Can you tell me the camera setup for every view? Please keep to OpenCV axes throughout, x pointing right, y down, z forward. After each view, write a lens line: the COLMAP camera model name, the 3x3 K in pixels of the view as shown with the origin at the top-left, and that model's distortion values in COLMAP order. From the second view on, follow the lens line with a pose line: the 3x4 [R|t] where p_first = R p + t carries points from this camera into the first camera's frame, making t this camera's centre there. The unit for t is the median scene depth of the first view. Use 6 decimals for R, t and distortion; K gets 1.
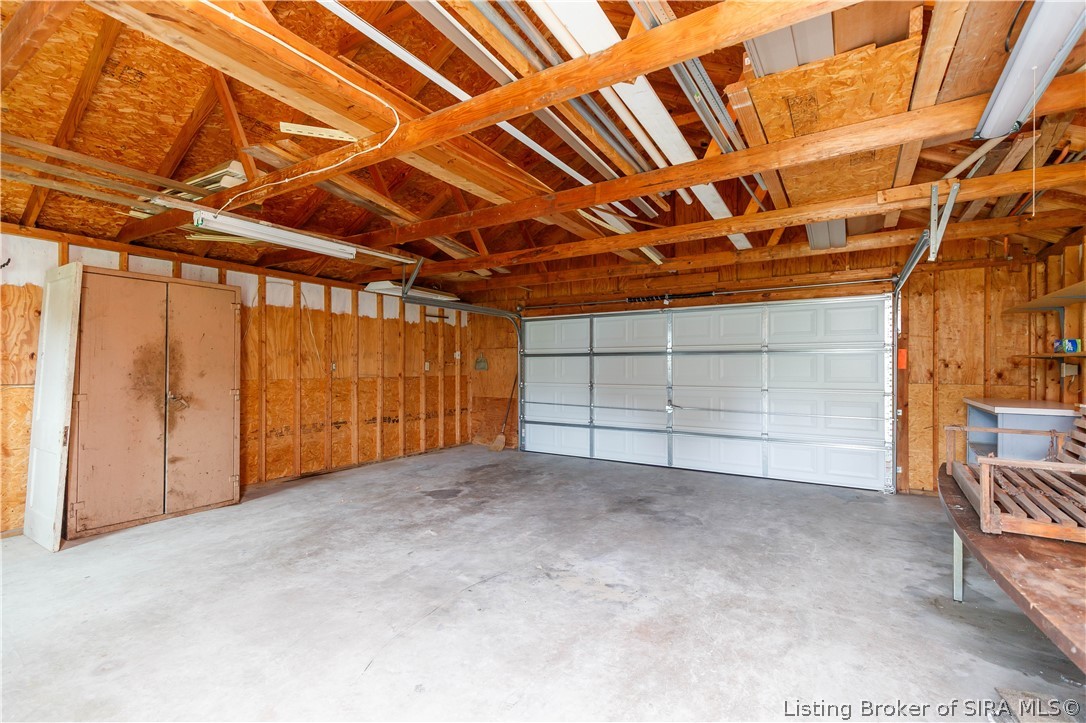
lens RADIAL K [[512.6, 0, 543.0], [0, 512.6, 361.5], [0, 0, 1]] dist [0.005951, 0.000215]
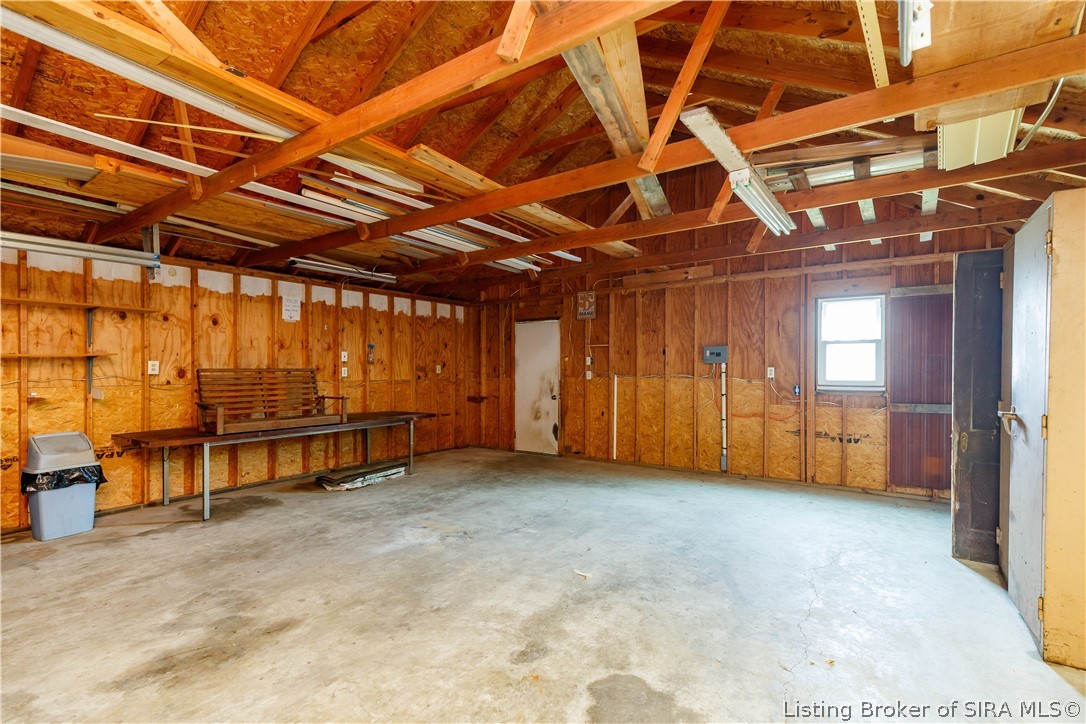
lens RADIAL K [[512.6, 0, 543.0], [0, 512.6, 362.0], [0, 0, 1]] dist [0.005951, 0.000215]
pose [[-0.998705, -0.001610, 0.050860, -0.212806], [-0.002762, 0.999741, -0.022582, 0.023368], [-0.050810, -0.022693, -0.998450, 1.975076]]
